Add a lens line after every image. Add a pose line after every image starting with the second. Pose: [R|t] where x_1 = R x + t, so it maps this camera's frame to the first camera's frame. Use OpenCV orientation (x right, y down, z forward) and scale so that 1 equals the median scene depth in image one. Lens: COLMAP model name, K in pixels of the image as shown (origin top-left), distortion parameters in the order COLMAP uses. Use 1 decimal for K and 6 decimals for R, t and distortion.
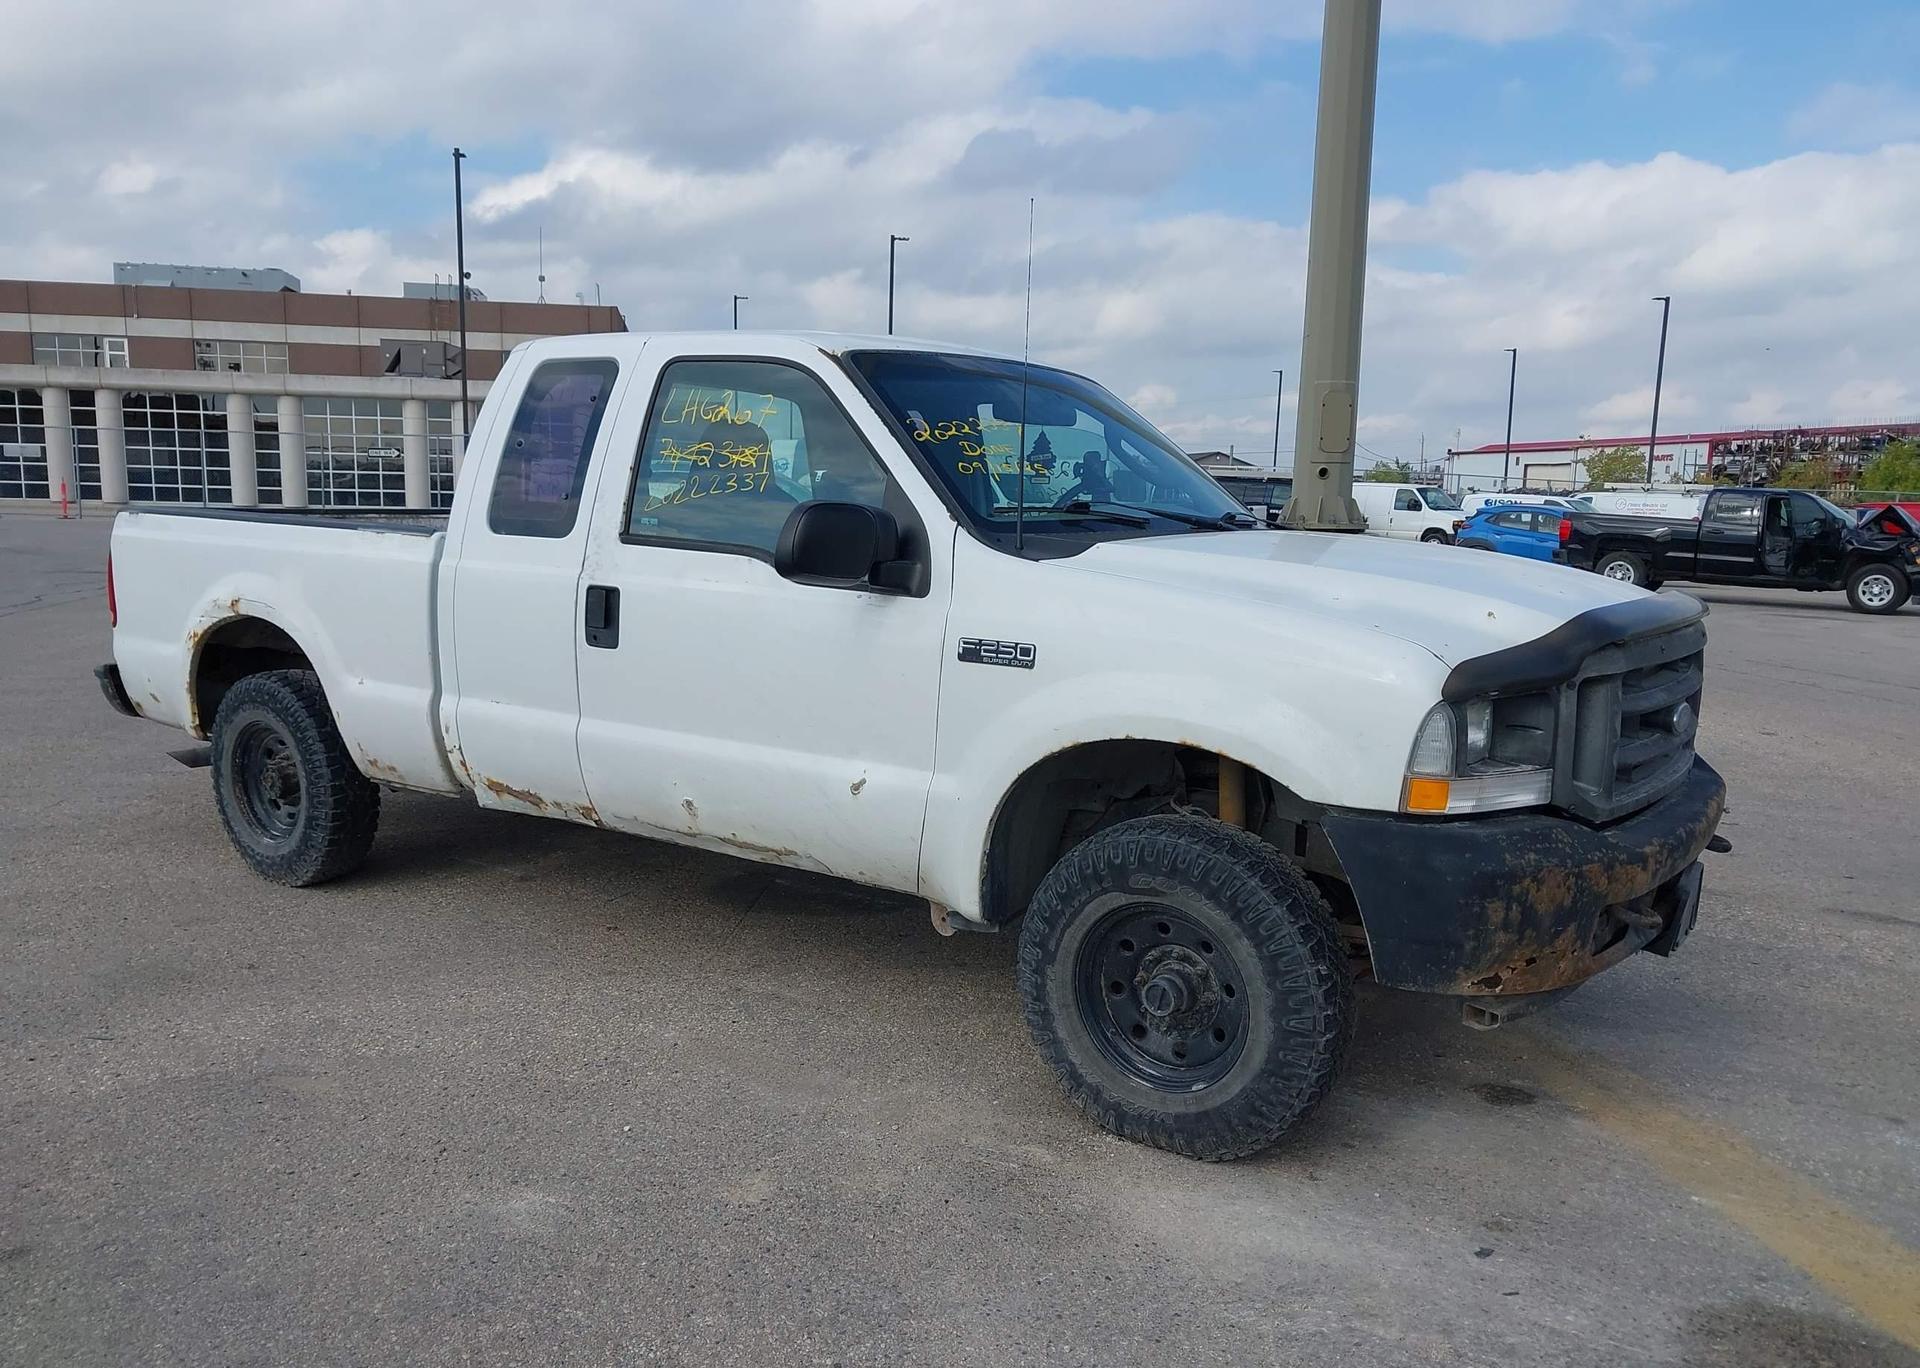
lens RADIAL K [[1512.6, 0, 955.7], [0, 1512.6, 721.9], [0, 0, 1]] dist [0.168378, -0.477265]
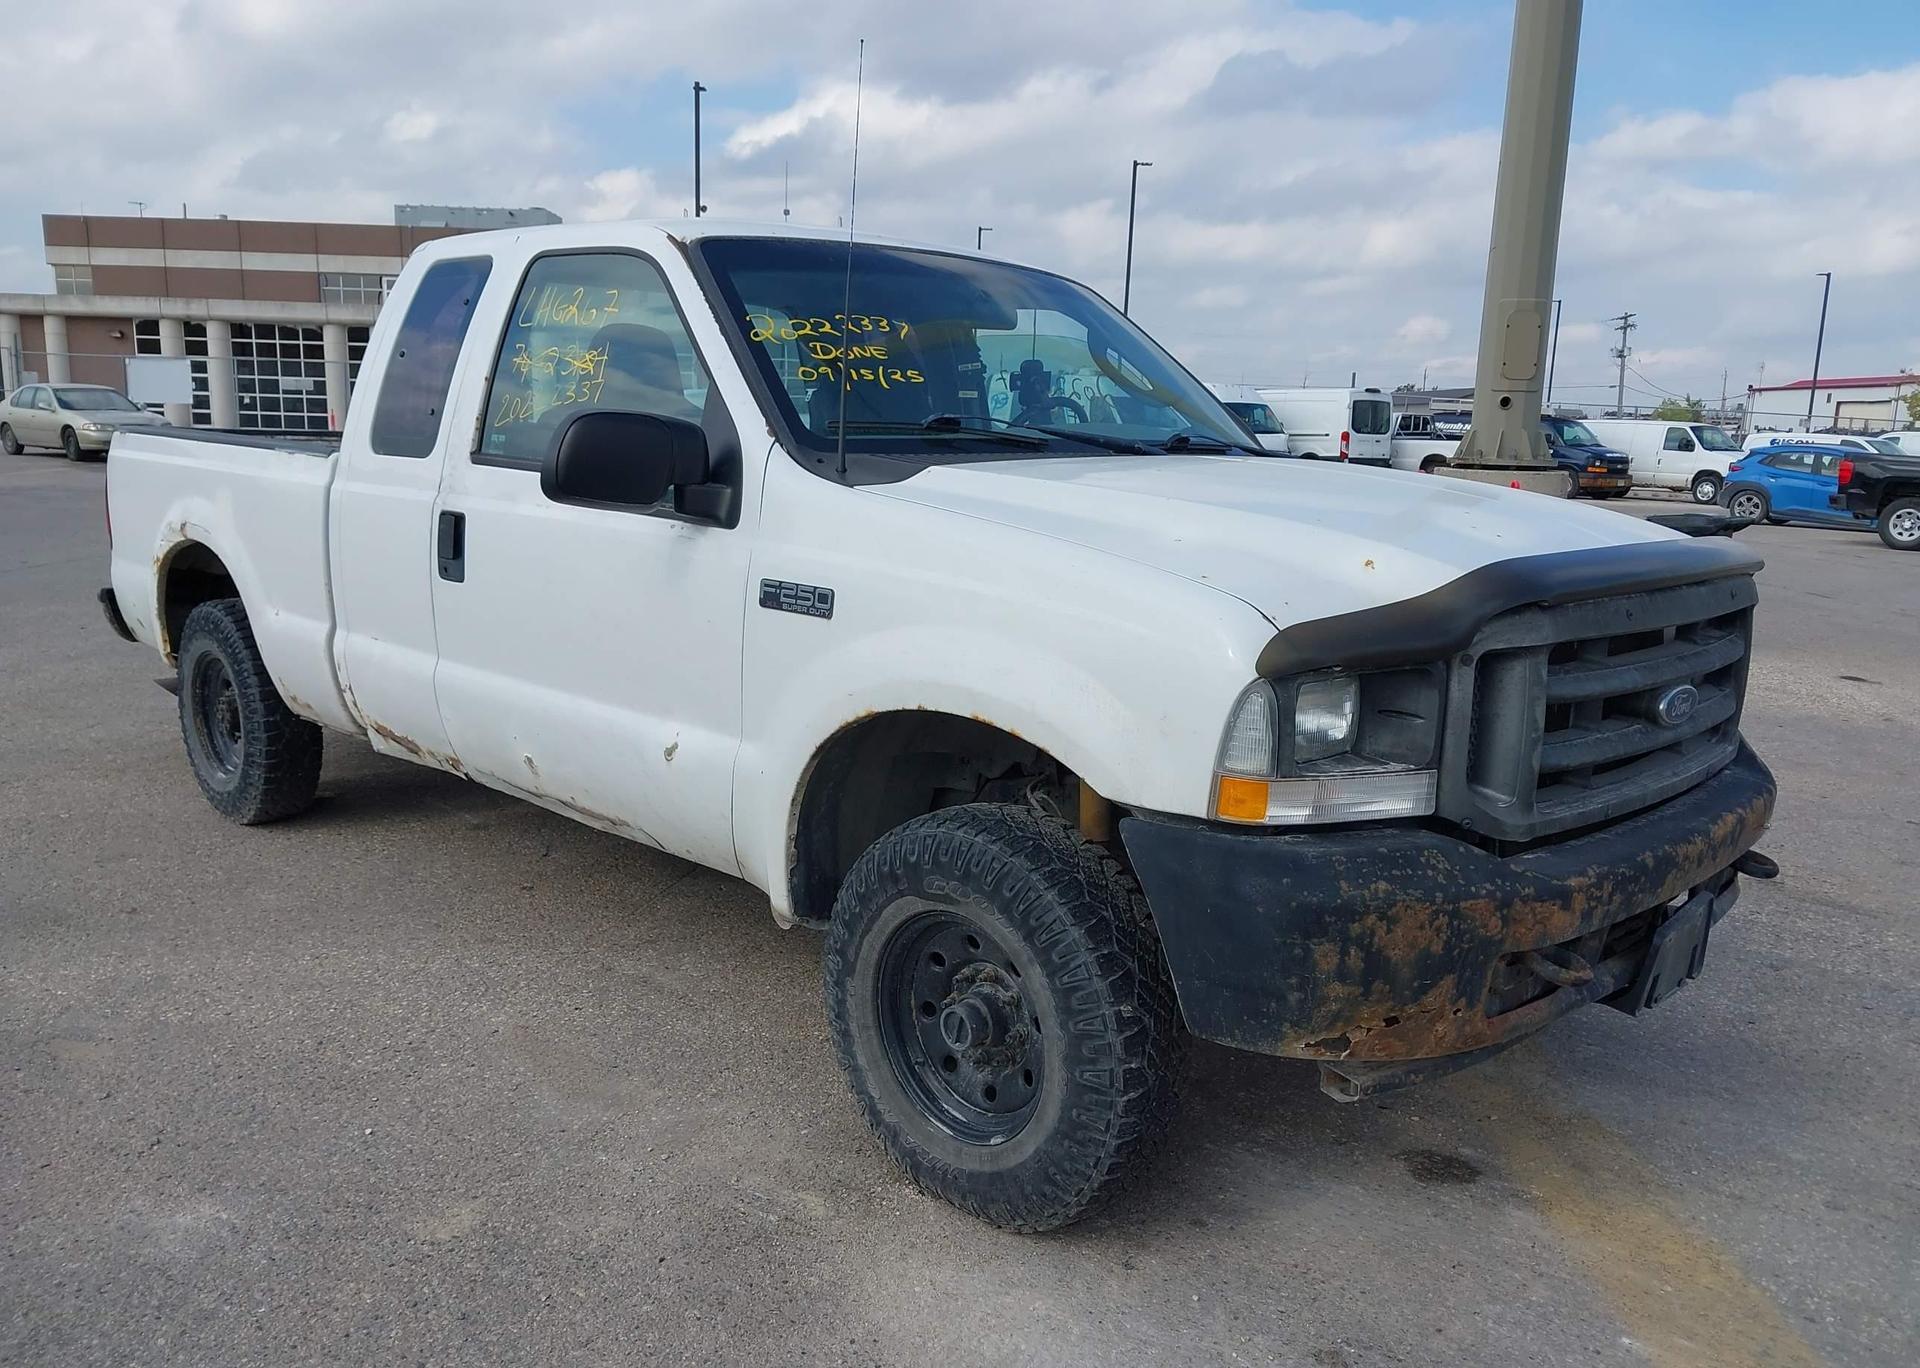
lens RADIAL K [[1512.6, 0, 955.7], [0, 1512.6, 721.9], [0, 0, 1]] dist [0.168378, -0.477265]
pose [[0.986241, 0.036334, -0.161274, 0.236907], [-0.029915, 0.998667, 0.042052, -0.015176], [0.162587, -0.036649, 0.986013, 0.186844]]
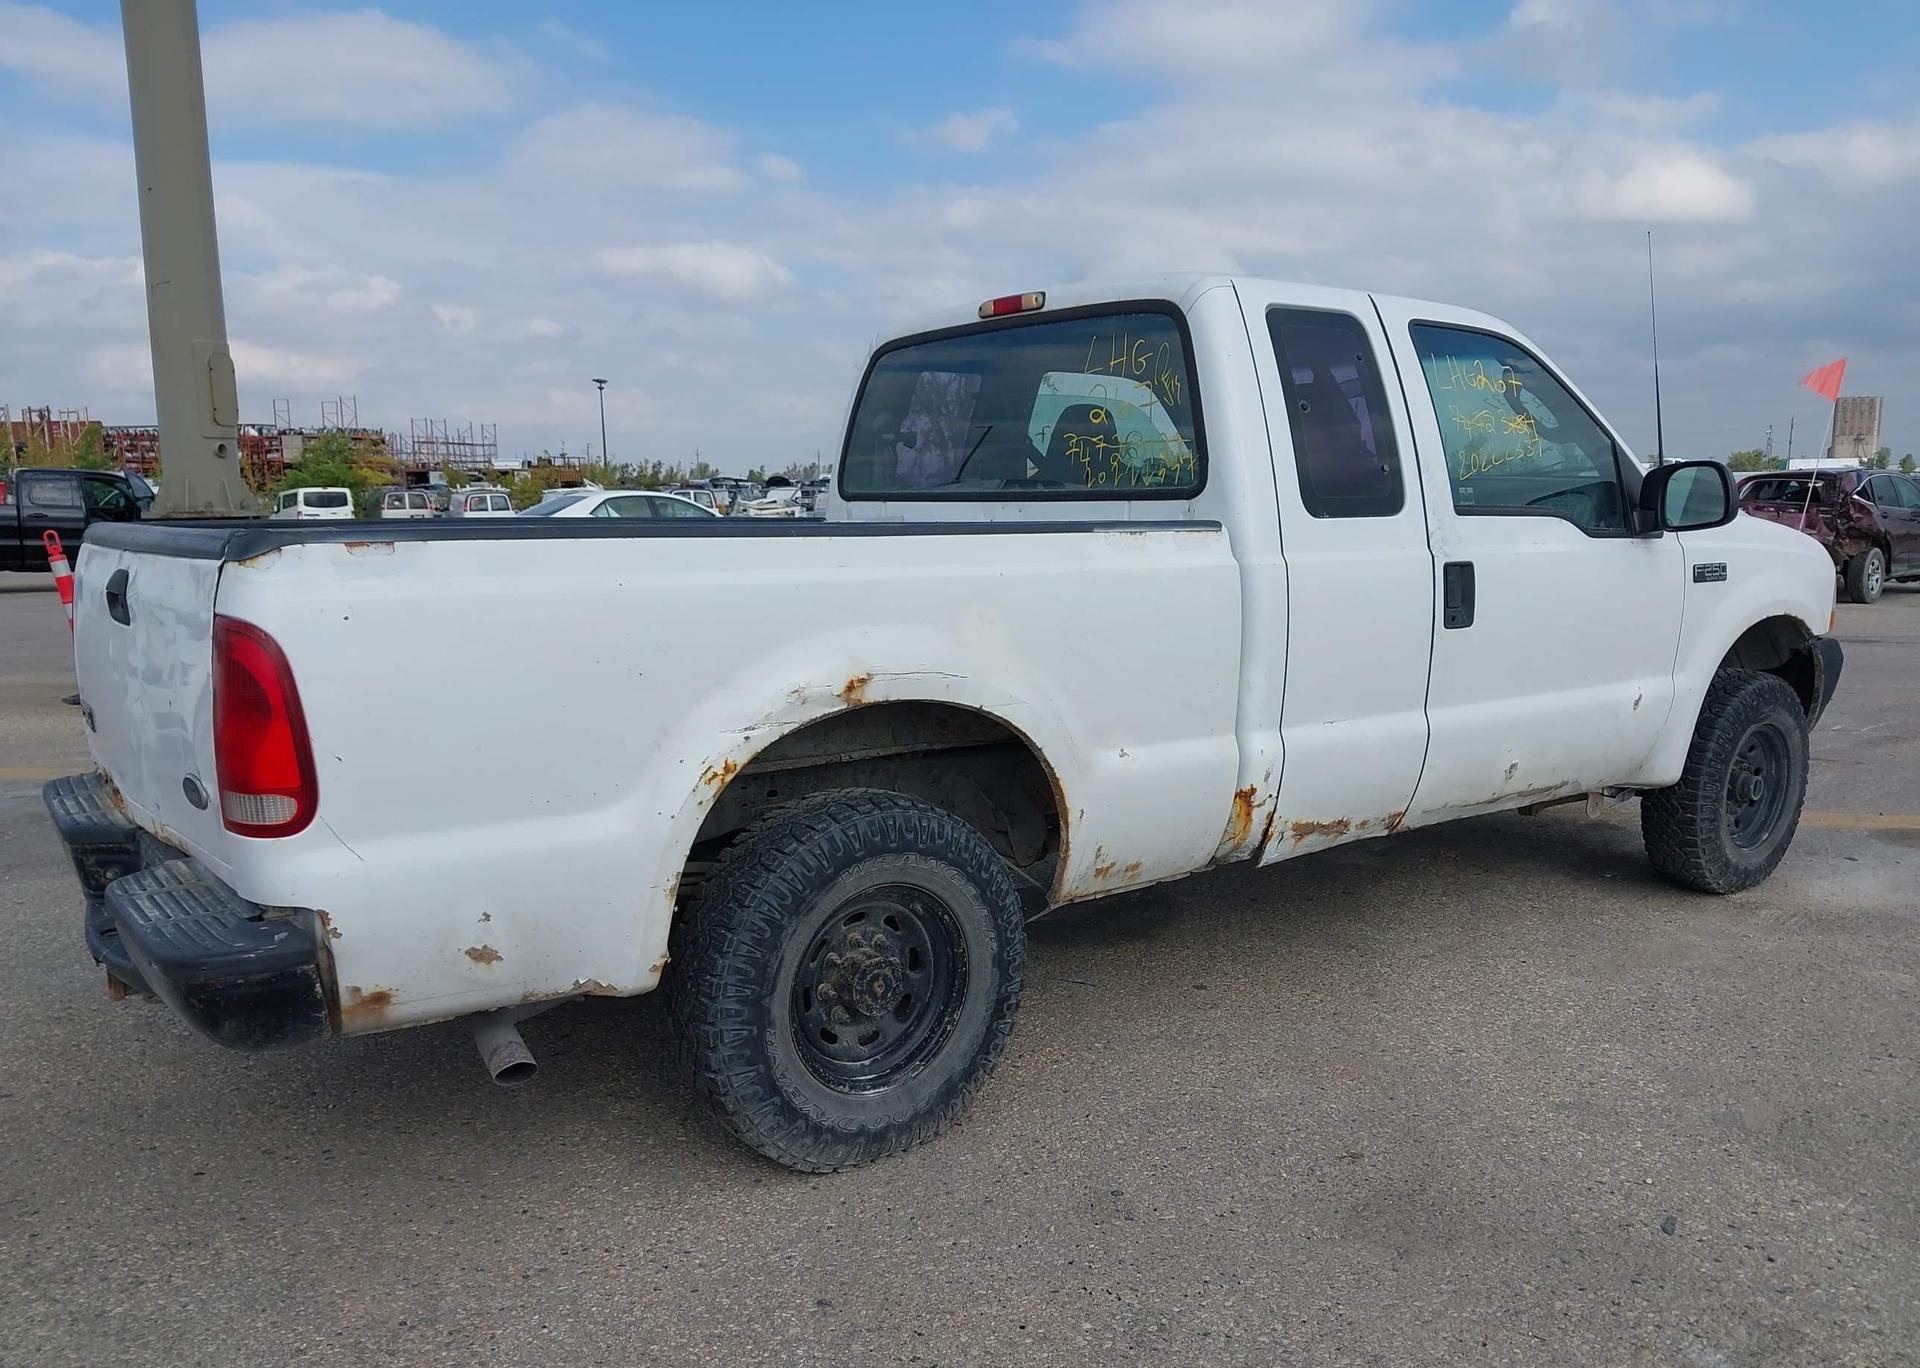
lens RADIAL K [[1512.6, 0, 955.7], [0, 1512.6, 721.9], [0, 0, 1]] dist [0.168378, -0.477265]
pose [[0.311226, -0.170231, 0.934965, -1.399630], [0.159305, 0.979250, 0.125265, -0.183340], [-0.936889, 0.109959, 0.331887, 1.132201]]
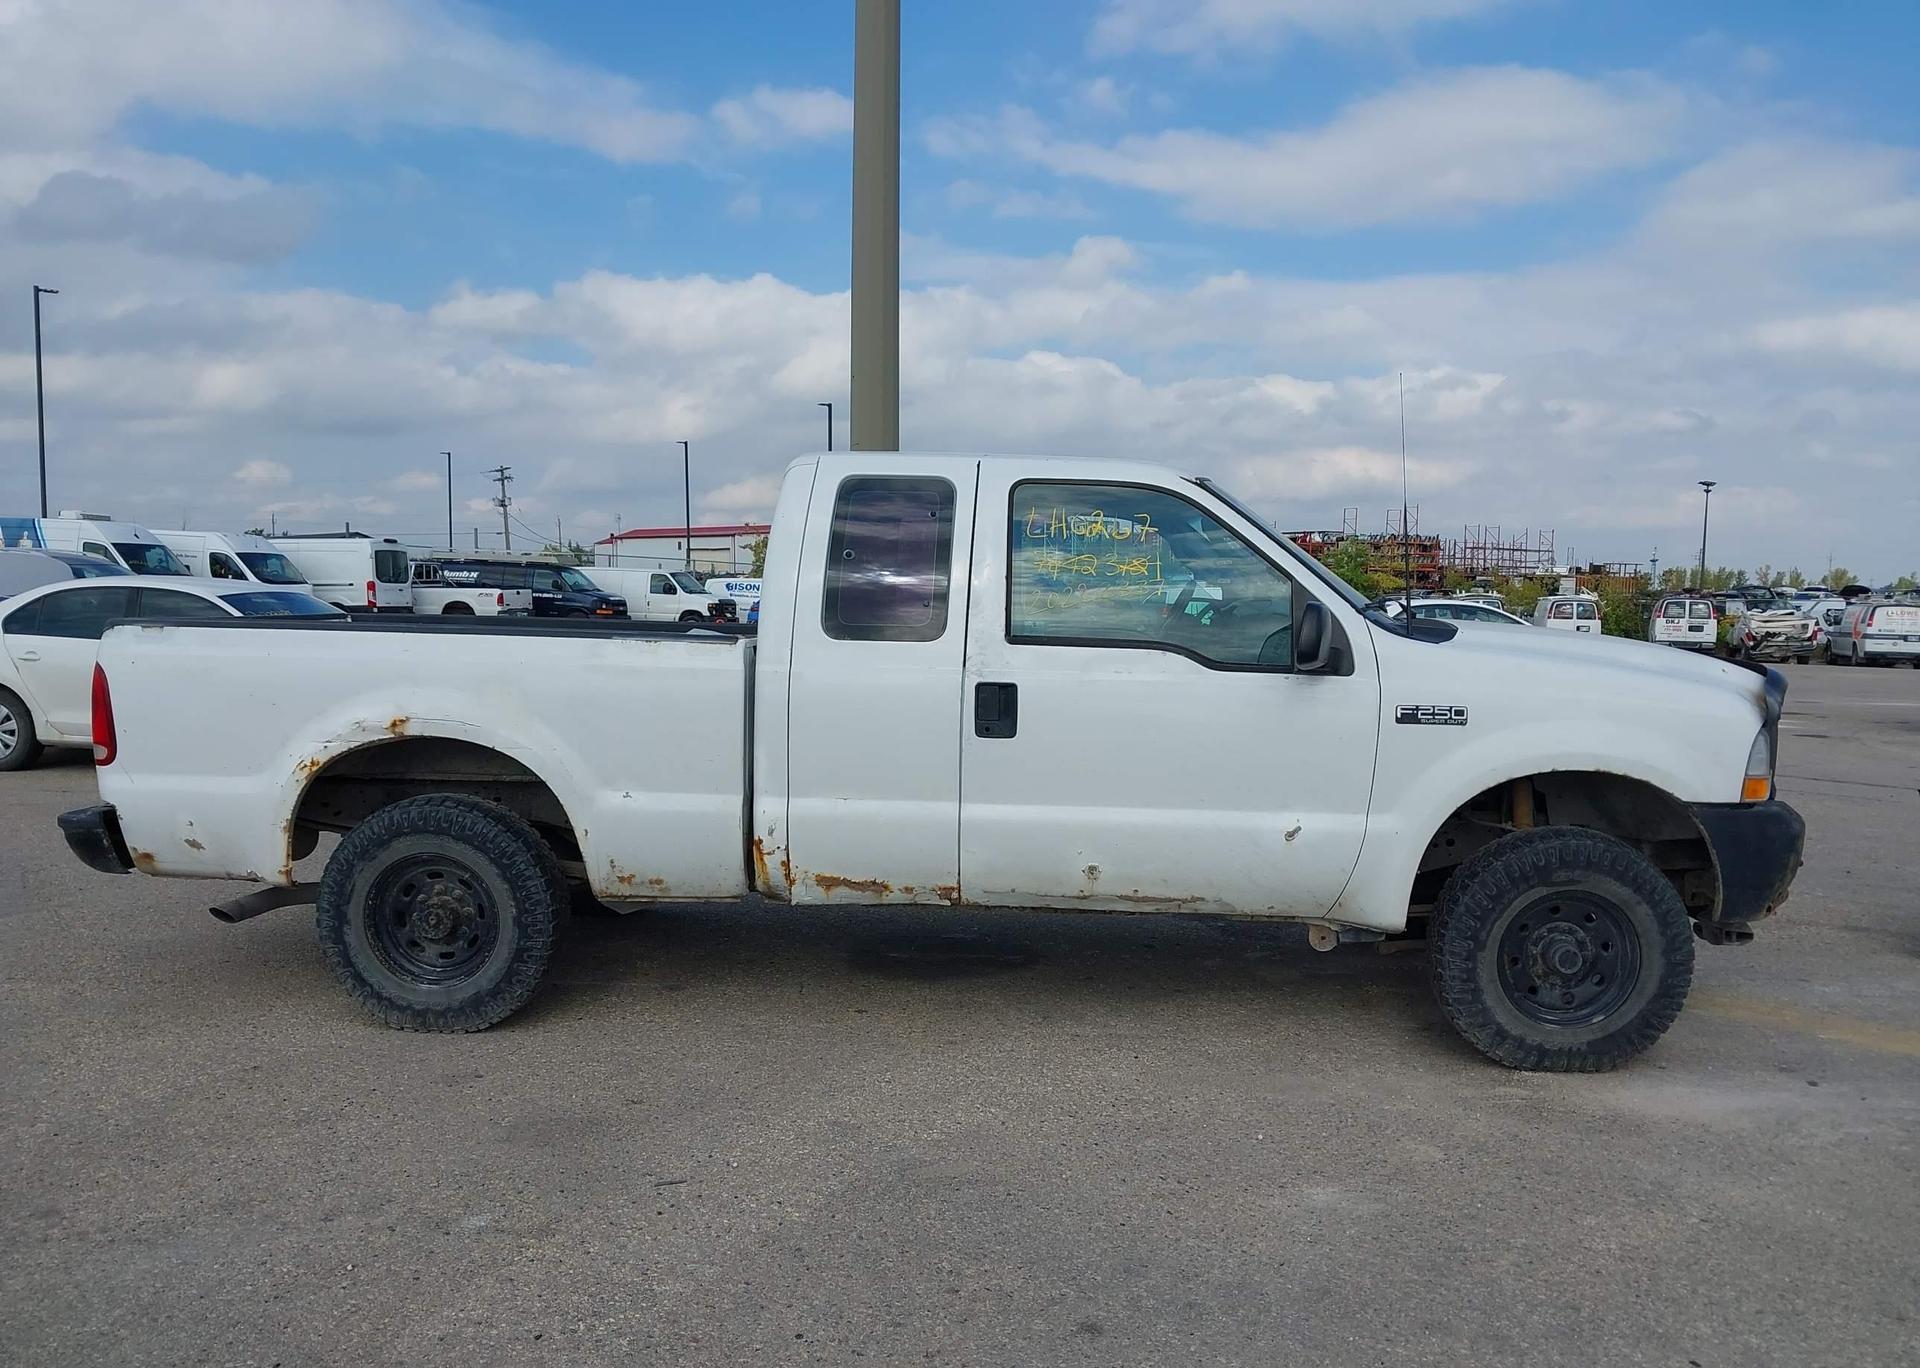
lens RADIAL K [[1512.6, 0, 955.7], [0, 1512.6, 721.9], [0, 0, 1]] dist [0.168378, -0.477265]
pose [[0.849278, -0.058229, 0.524724, -0.956180], [0.085774, 0.995912, -0.028310, -0.036128], [-0.520931, 0.069051, 0.850801, 0.095195]]
